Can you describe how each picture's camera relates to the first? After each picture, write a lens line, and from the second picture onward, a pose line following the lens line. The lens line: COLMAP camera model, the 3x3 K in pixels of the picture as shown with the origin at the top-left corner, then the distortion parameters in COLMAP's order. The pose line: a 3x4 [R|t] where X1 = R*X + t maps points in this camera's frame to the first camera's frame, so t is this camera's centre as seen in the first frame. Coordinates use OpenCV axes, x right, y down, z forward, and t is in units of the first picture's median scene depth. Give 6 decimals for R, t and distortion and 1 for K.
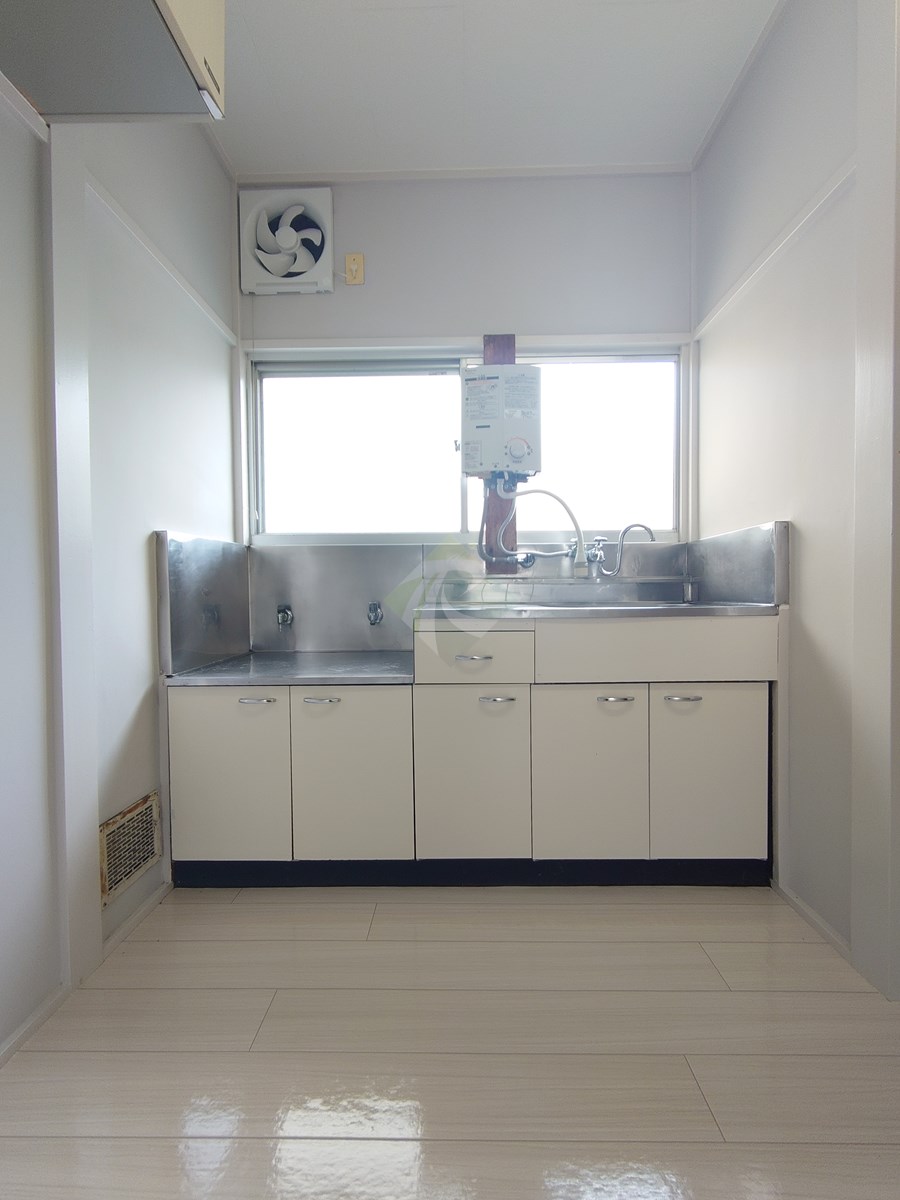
lens RADIAL K [[517.2, 0, 451.3], [0, 517.2, 598.7], [0, 0, 1]] dist [-0.003722, 0.000107]
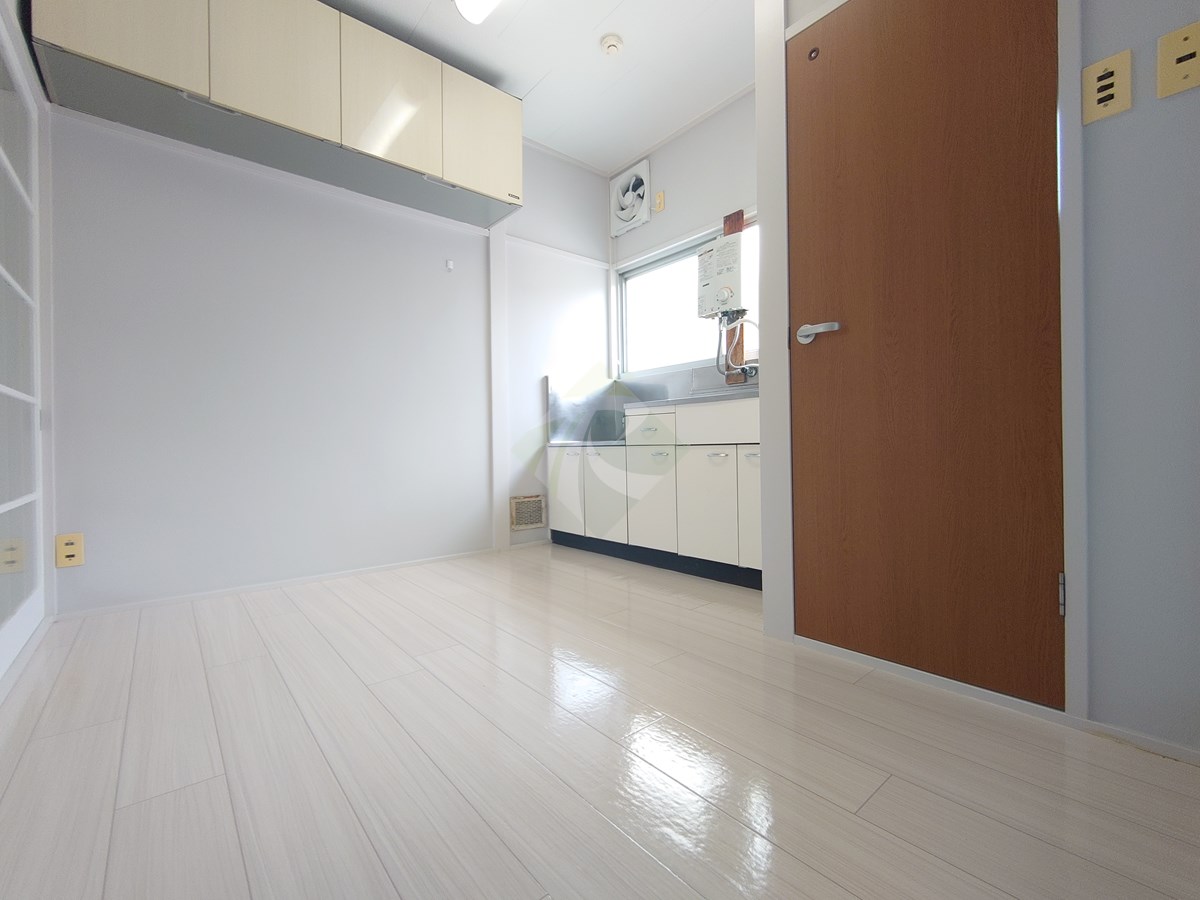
lens RADIAL K [[517.2, 0, 600.2], [0, 517.2, 441.5], [0, 0, 1]] dist [-0.003722, 0.000107]
pose [[0.659105, -0.005896, -0.752028, 0.925707], [-0.002837, 0.999943, -0.010326, 0.128191], [0.752045, 0.008939, 0.659051, -0.197929]]
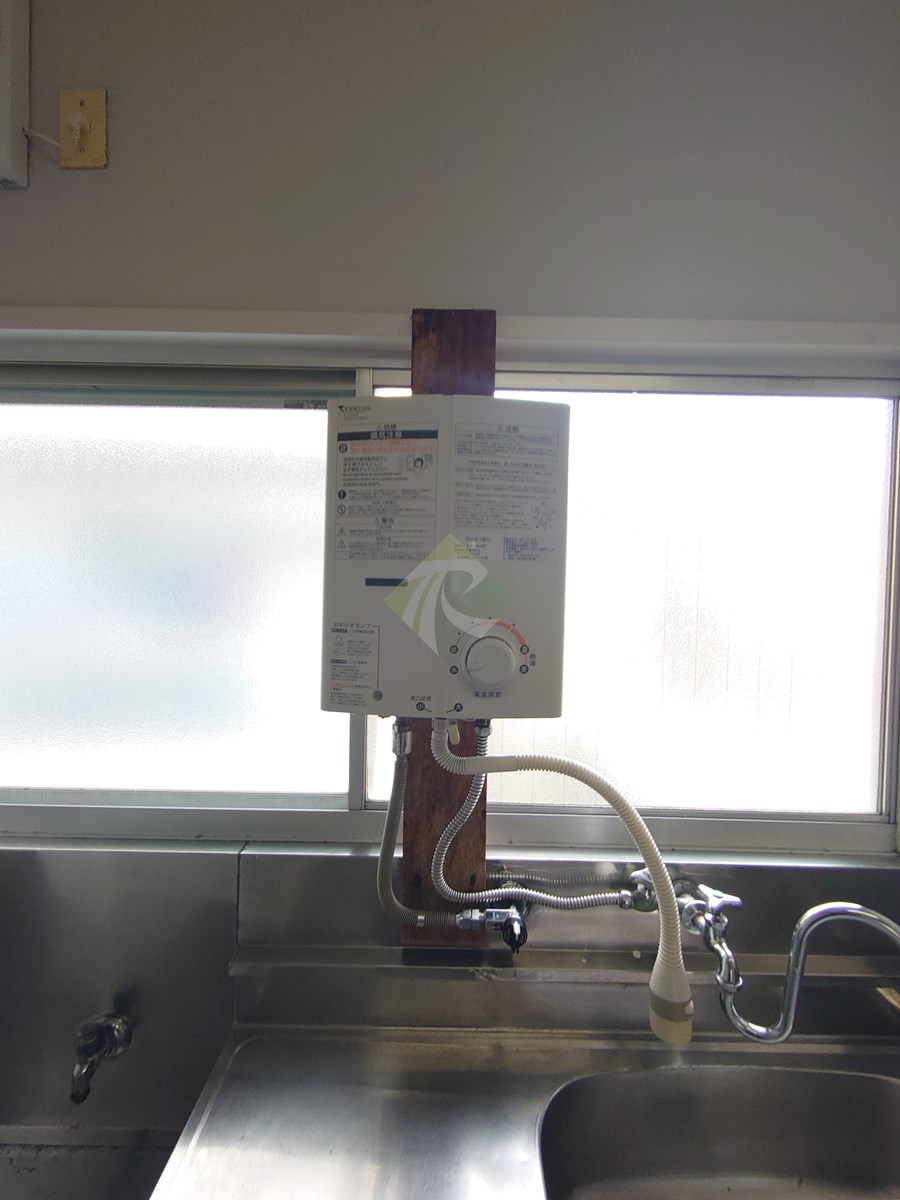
lens RADIAL K [[517.2, 0, 445.8], [0, 517.2, 600.3], [0, 0, 1]] dist [-0.003722, 0.000107]
pose [[0.999454, 0.025765, 0.020679, 0.087127], [-0.025689, 0.999662, -0.003974, -0.302521], [-0.020775, 0.003440, 0.999778, 0.634089]]
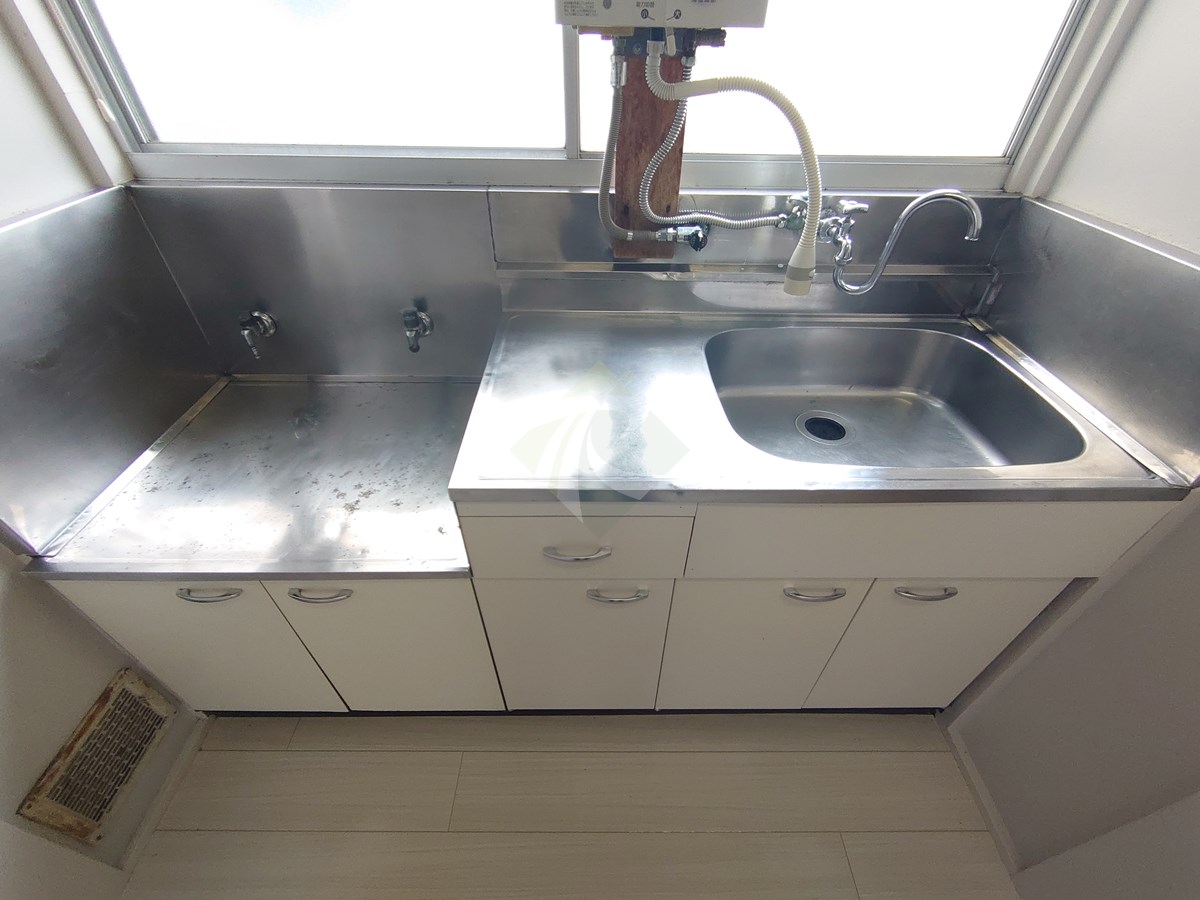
lens RADIAL K [[517.2, 0, 598.3], [0, 517.2, 449.6], [0, 0, 1]] dist [-0.003722, 0.000107]
pose [[0.999685, -0.002089, 0.025009, 0.038927], [-0.013999, 0.780679, 0.624776, -0.227779], [-0.020829, -0.624929, 0.780403, 0.477975]]
